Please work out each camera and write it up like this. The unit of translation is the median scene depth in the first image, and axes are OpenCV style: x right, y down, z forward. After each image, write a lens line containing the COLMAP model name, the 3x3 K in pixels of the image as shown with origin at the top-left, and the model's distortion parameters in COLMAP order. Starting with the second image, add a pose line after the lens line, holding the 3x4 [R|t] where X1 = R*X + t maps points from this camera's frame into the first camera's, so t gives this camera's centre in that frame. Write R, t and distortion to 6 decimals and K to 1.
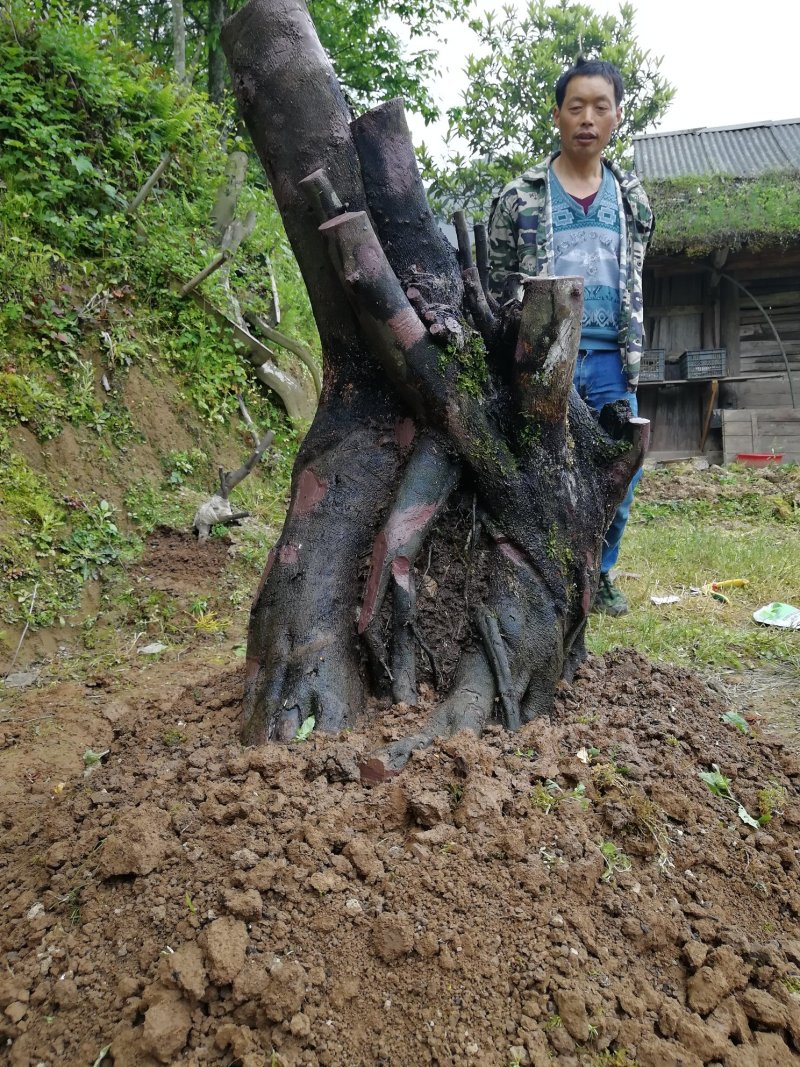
lens RADIAL K [[880.3, 0, 400.0], [0, 880.3, 533.5], [0, 0, 1]] dist [-0.040511, 0.113809]
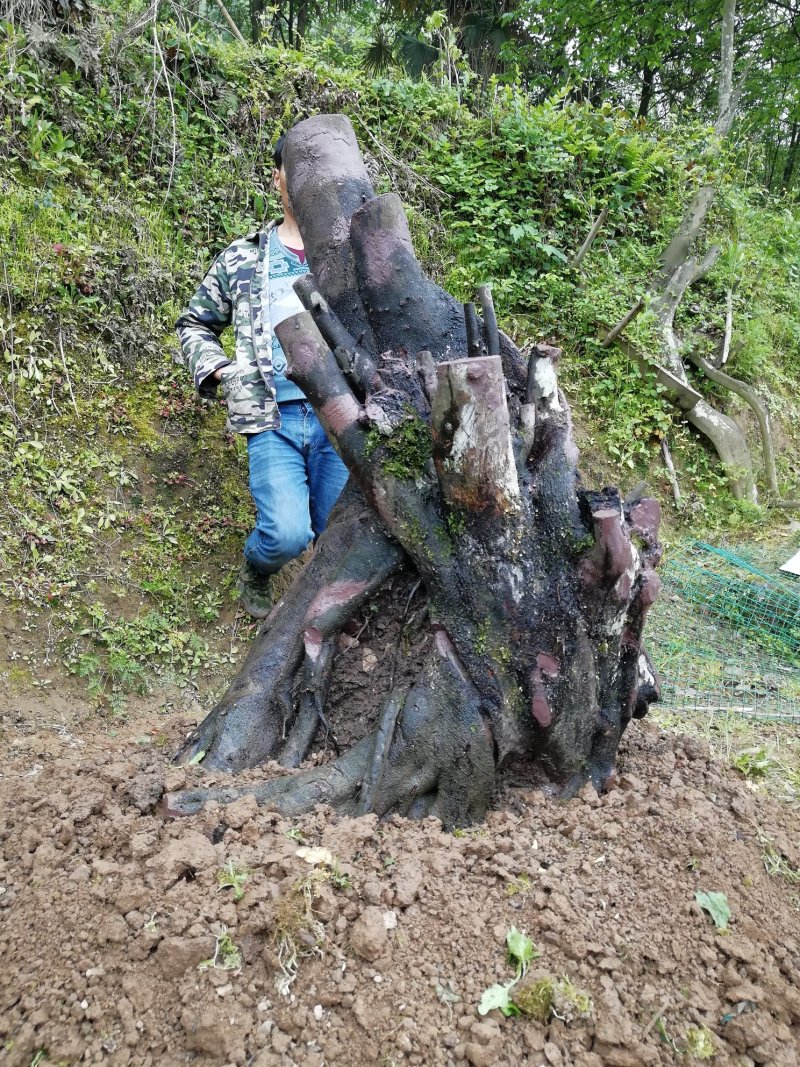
lens RADIAL K [[874.1, 0, 400.0], [0, 874.1, 533.5], [0, 0, 1]] dist [-0.005457, 0.047594]
pose [[0.764495, 0.083940, -0.639141, 0.239438], [-0.102412, 0.994709, 0.008139, -0.034231], [0.636442, 0.059233, 0.769047, 0.077494]]
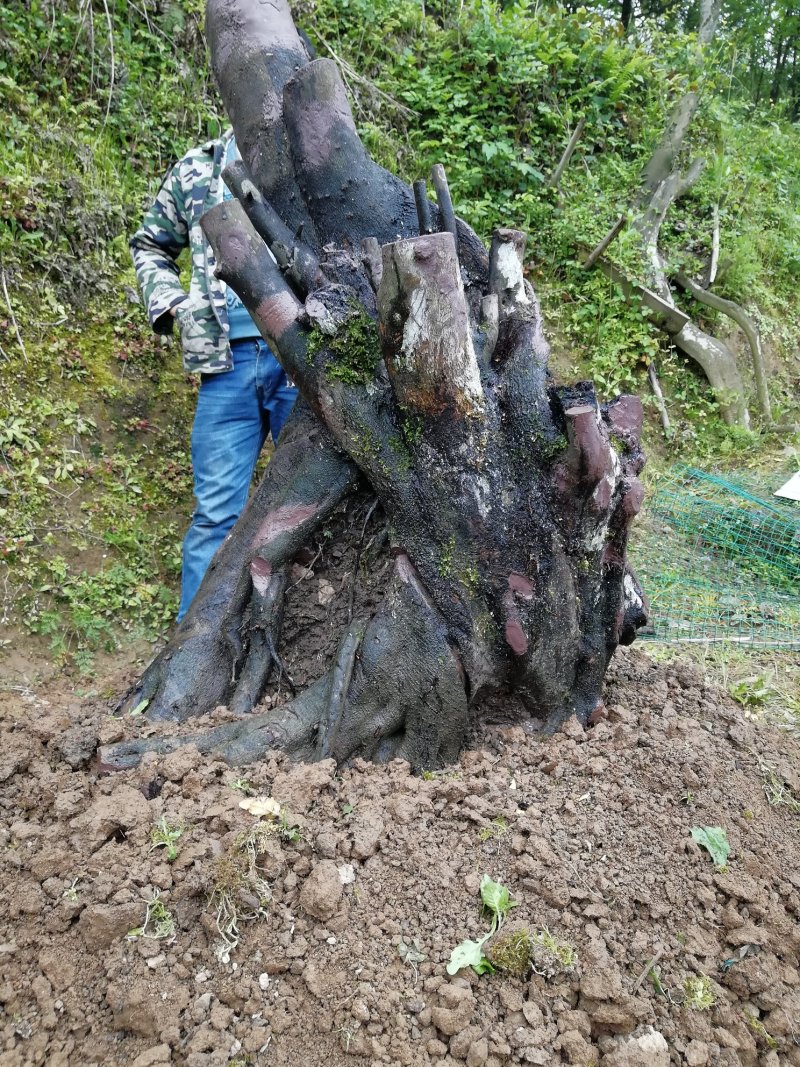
lens RADIAL K [[880.6, 0, 400.0], [0, 880.6, 533.5], [0, 0, 1]] dist [-0.008573, 0.046208]
pose [[0.773815, 0.084711, -0.627722, 0.228793], [-0.061156, 0.996379, 0.059073, -0.020967], [0.630453, -0.007322, 0.776193, 0.112900]]
